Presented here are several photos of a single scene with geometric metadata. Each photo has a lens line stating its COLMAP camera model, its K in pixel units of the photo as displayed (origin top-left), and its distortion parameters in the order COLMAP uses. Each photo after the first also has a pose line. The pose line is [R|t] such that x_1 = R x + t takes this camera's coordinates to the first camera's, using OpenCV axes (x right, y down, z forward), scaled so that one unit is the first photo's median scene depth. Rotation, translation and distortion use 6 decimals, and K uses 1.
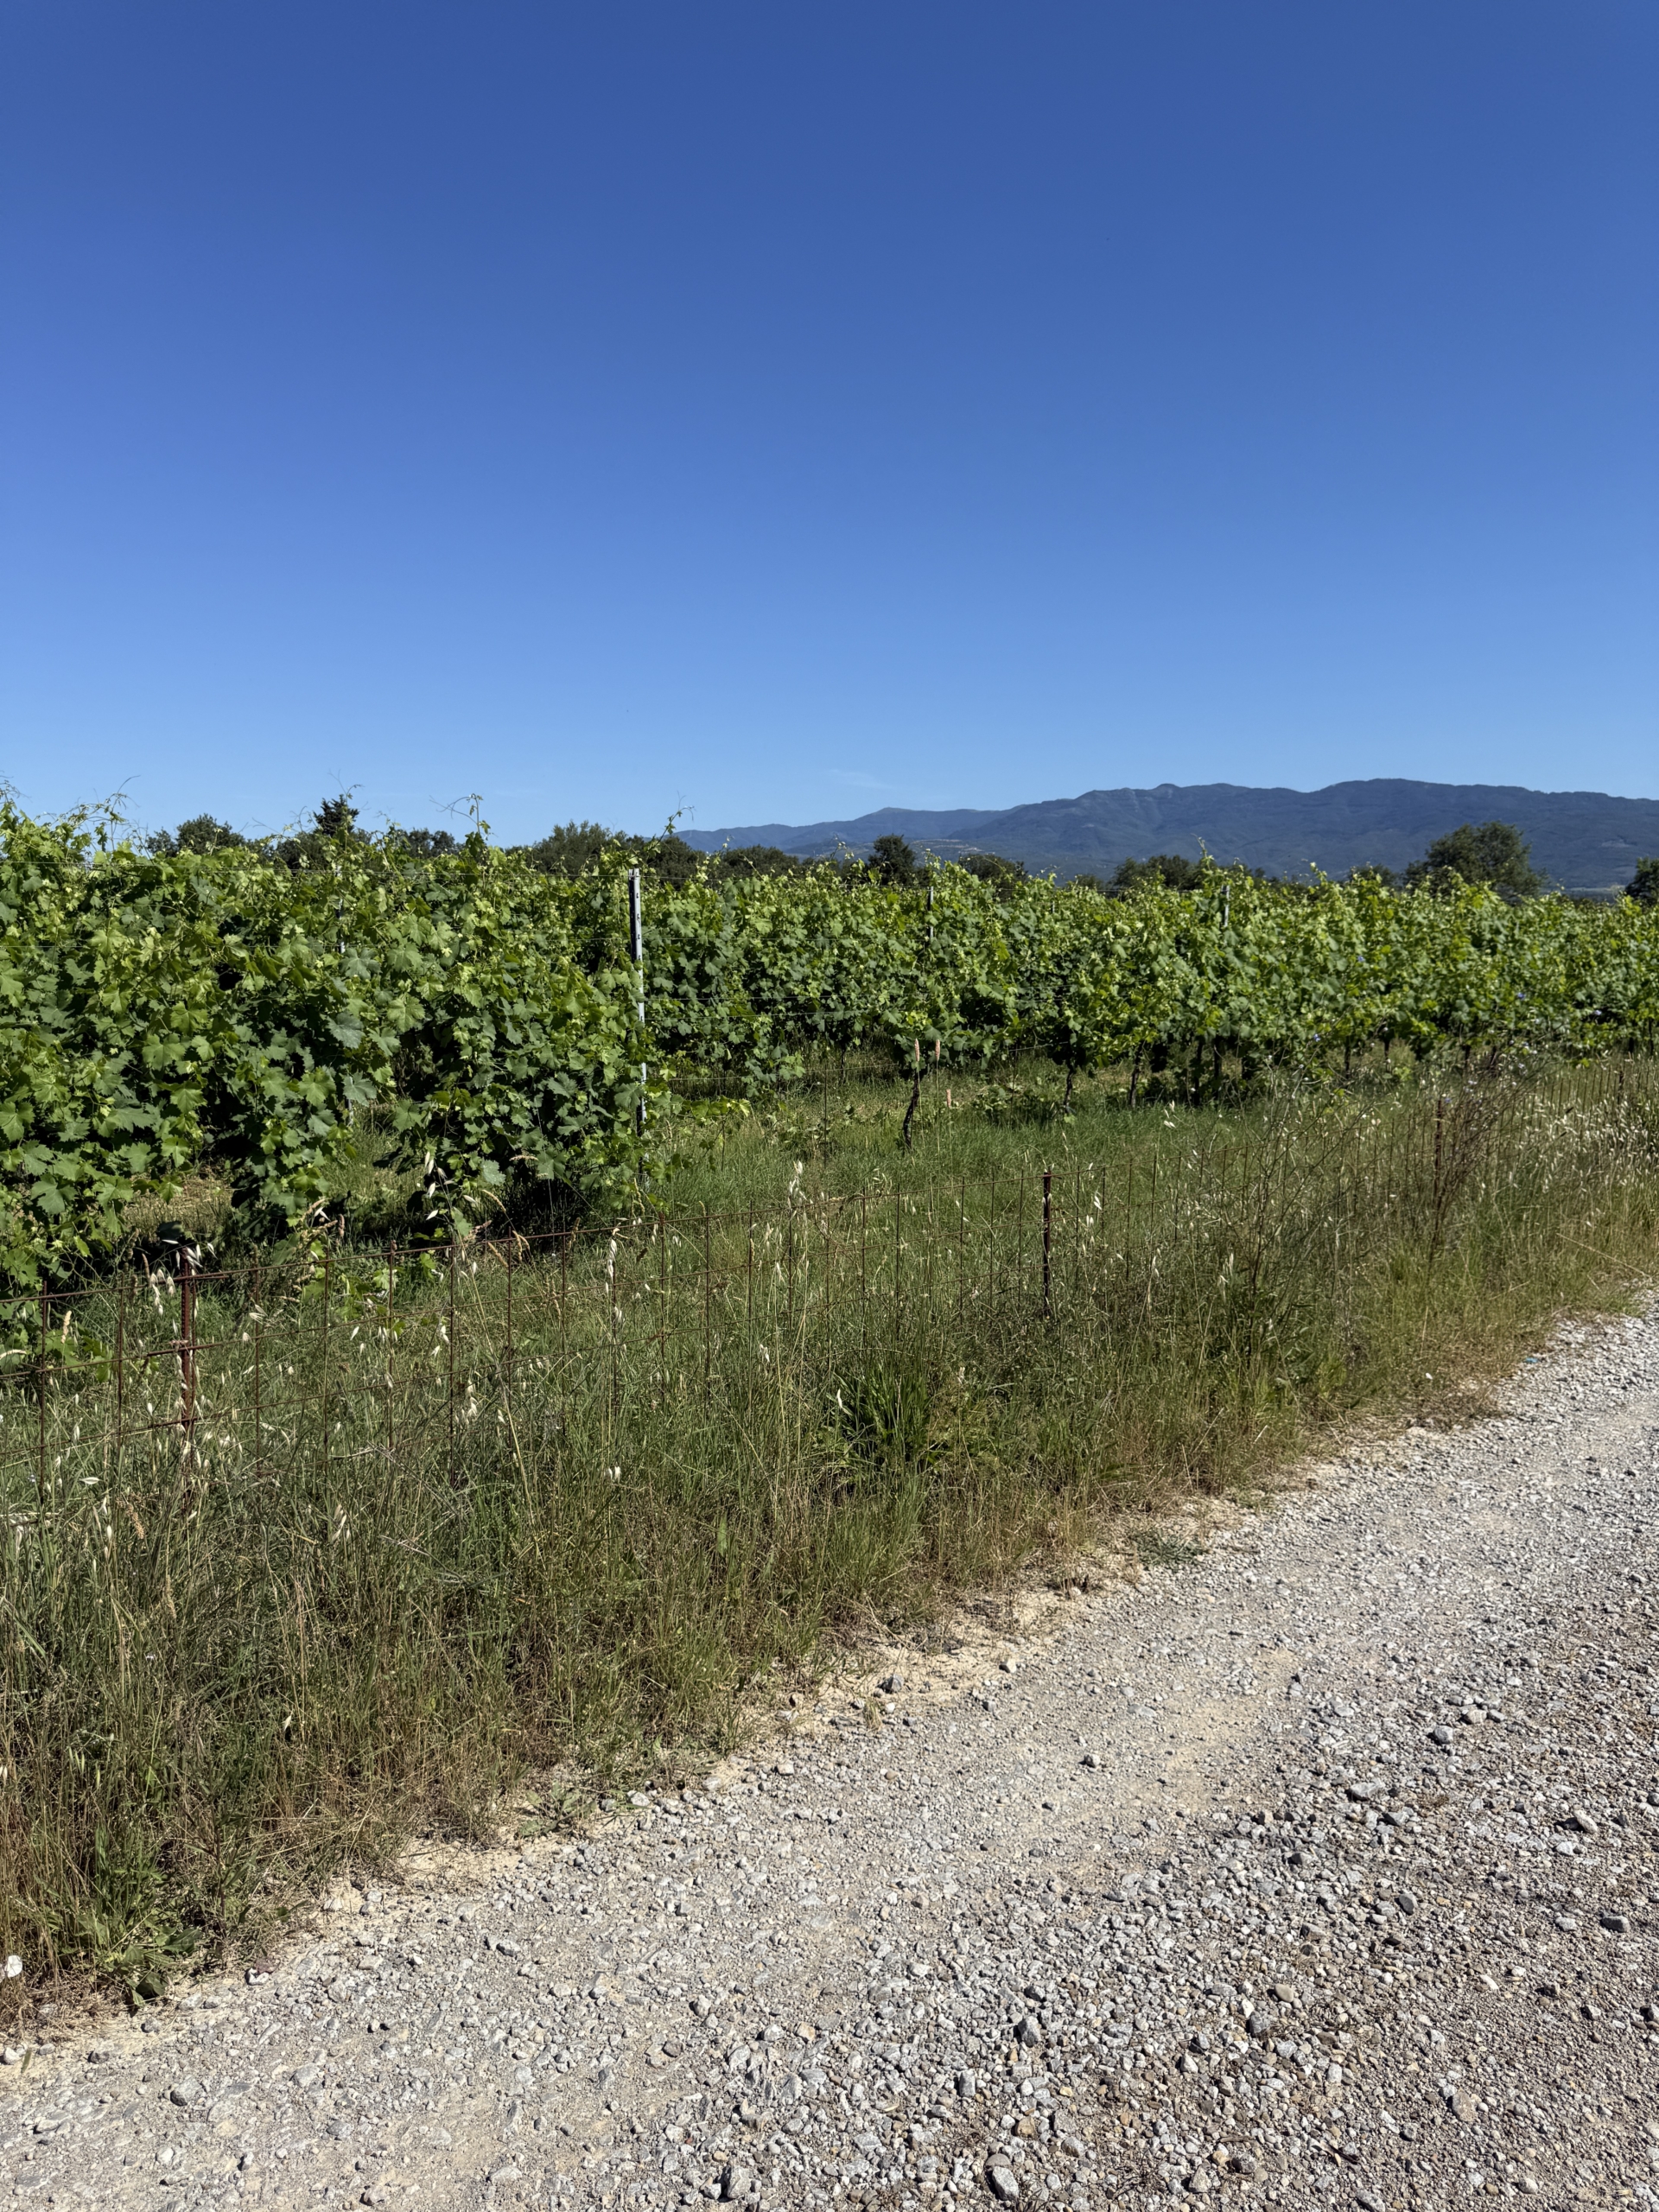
lens RADIAL K [[1566.0, 0, 836.8], [0, 1566.0, 1083.4], [0, 0, 1]] dist [0.049966, -0.052765]
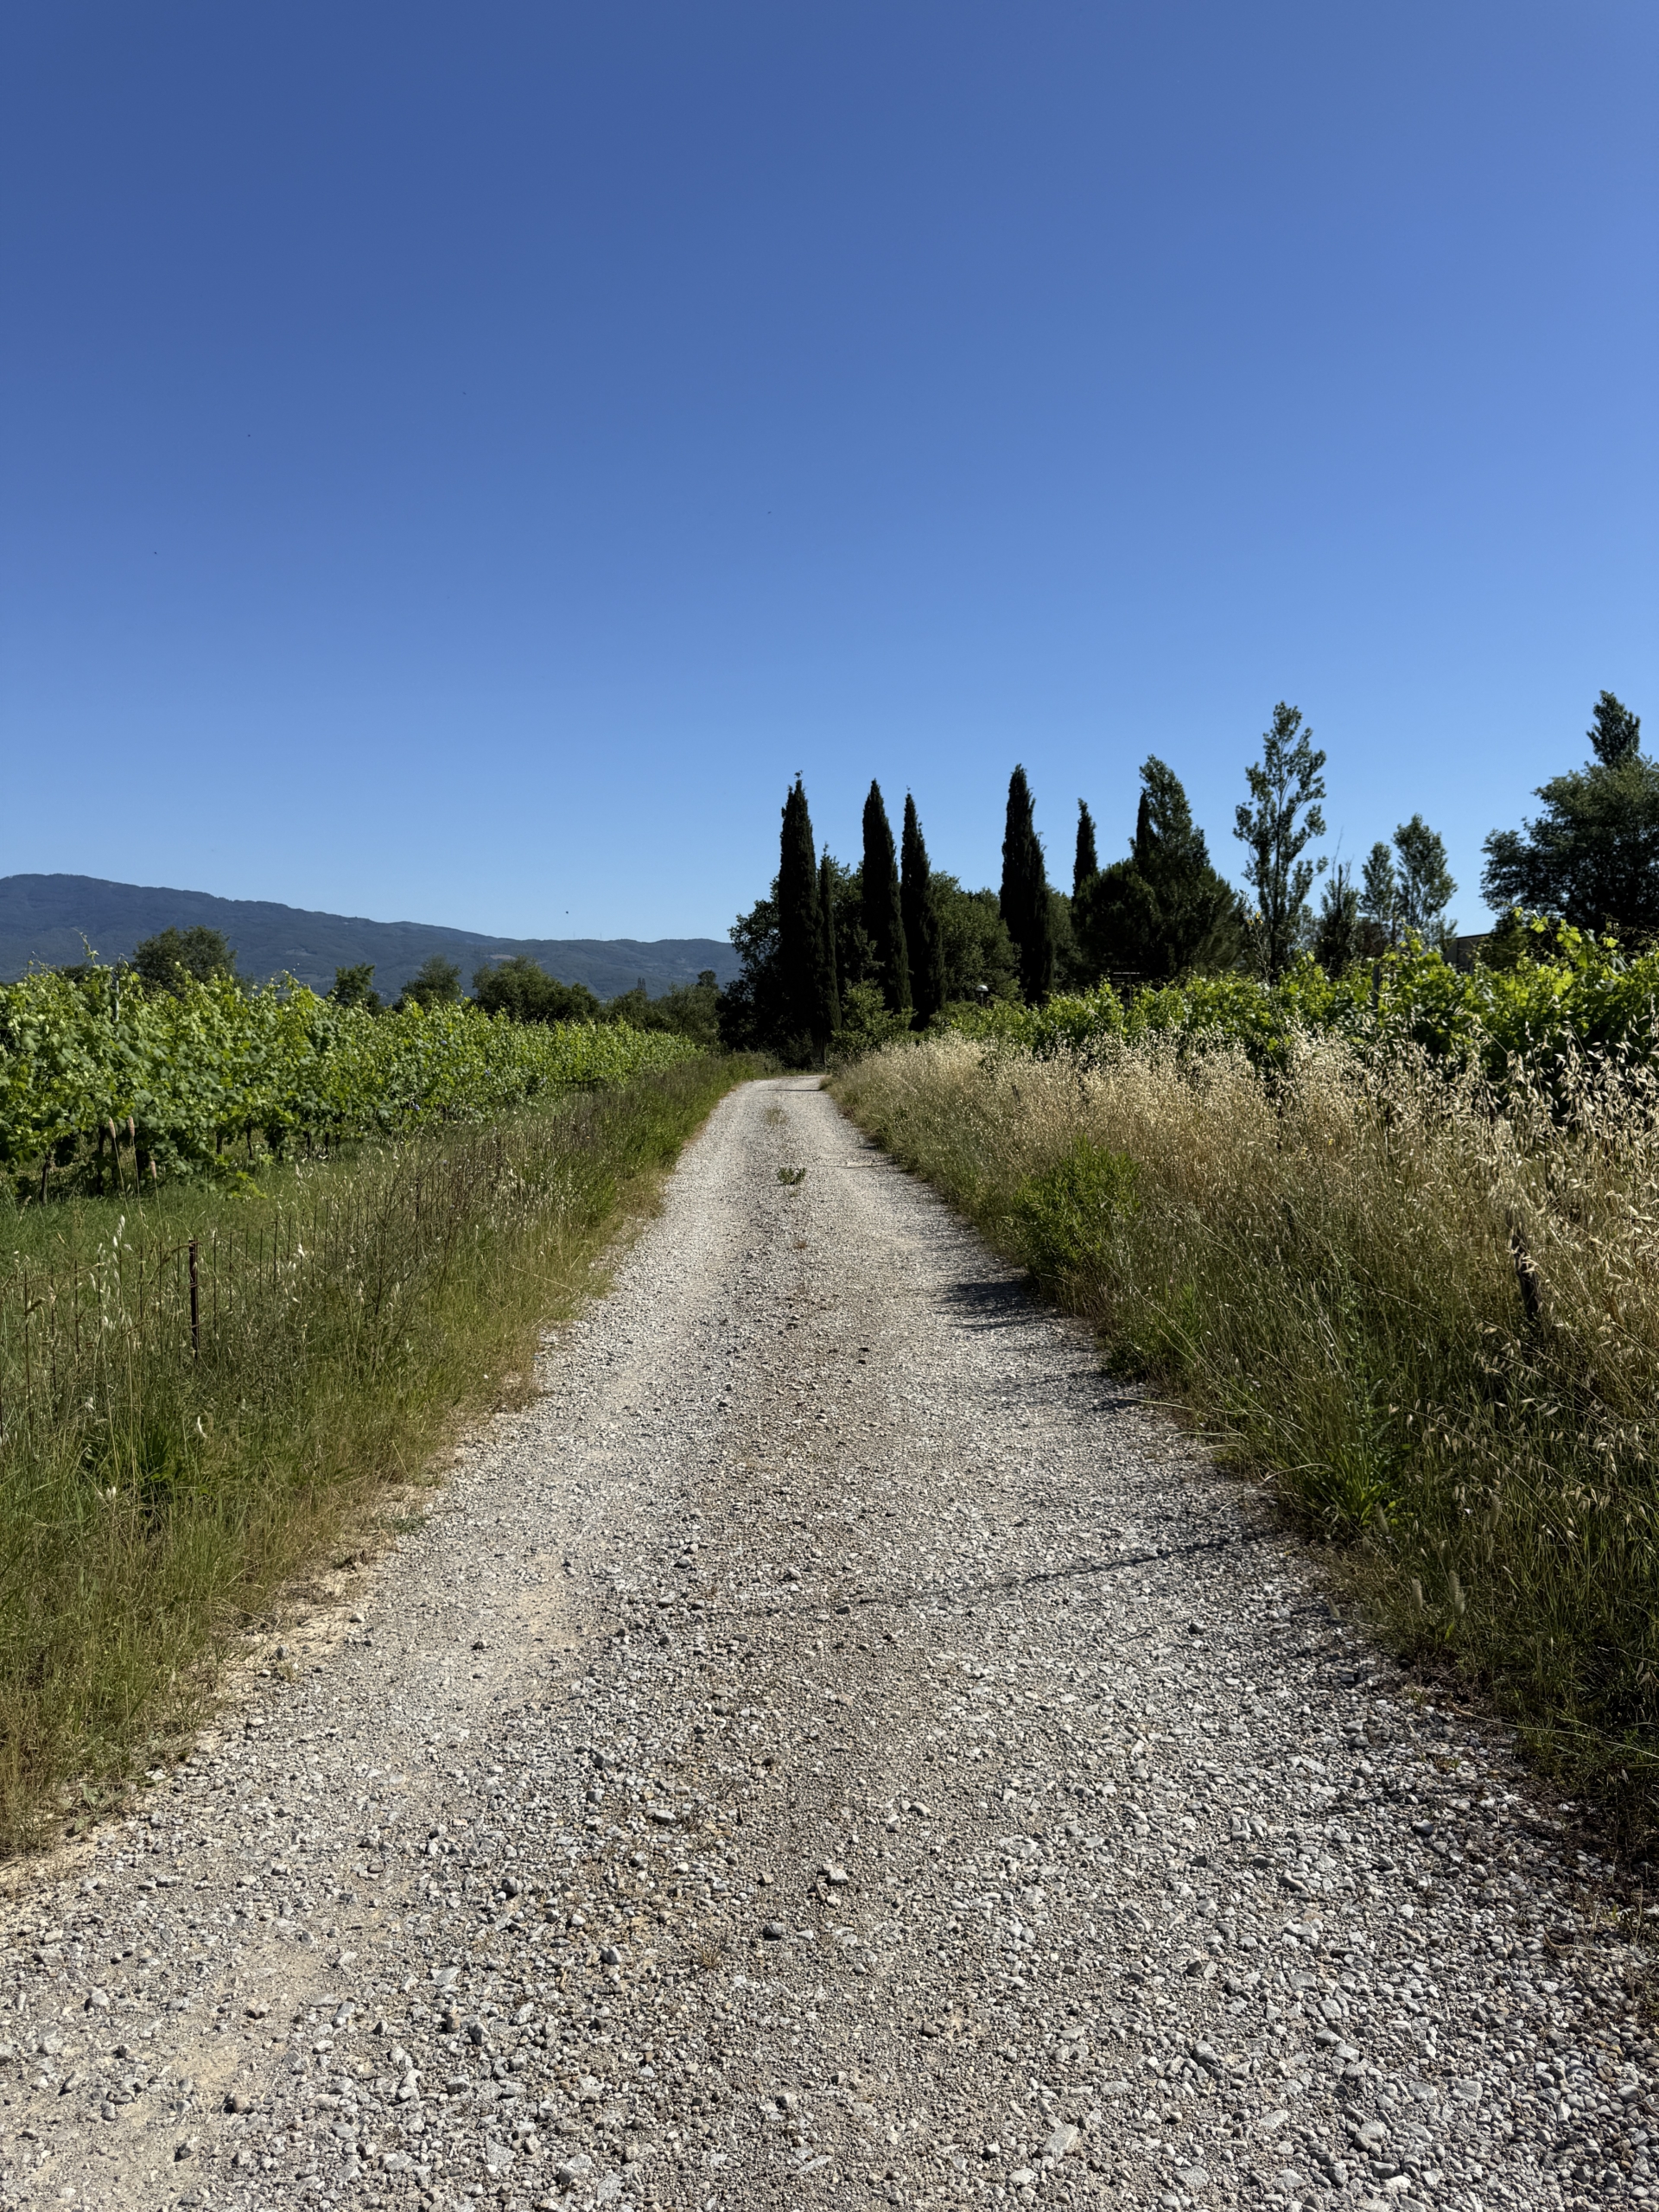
lens RADIAL K [[1566.0, 0, 815.7], [0, 1566.0, 1123.8], [0, 0, 1]] dist [0.049966, -0.052765]
pose [[0.712502, -0.035102, 0.700792, -0.151440], [0.062058, 0.997987, -0.013107, 0.008304], [-0.698921, 0.052828, 0.713246, -0.043175]]
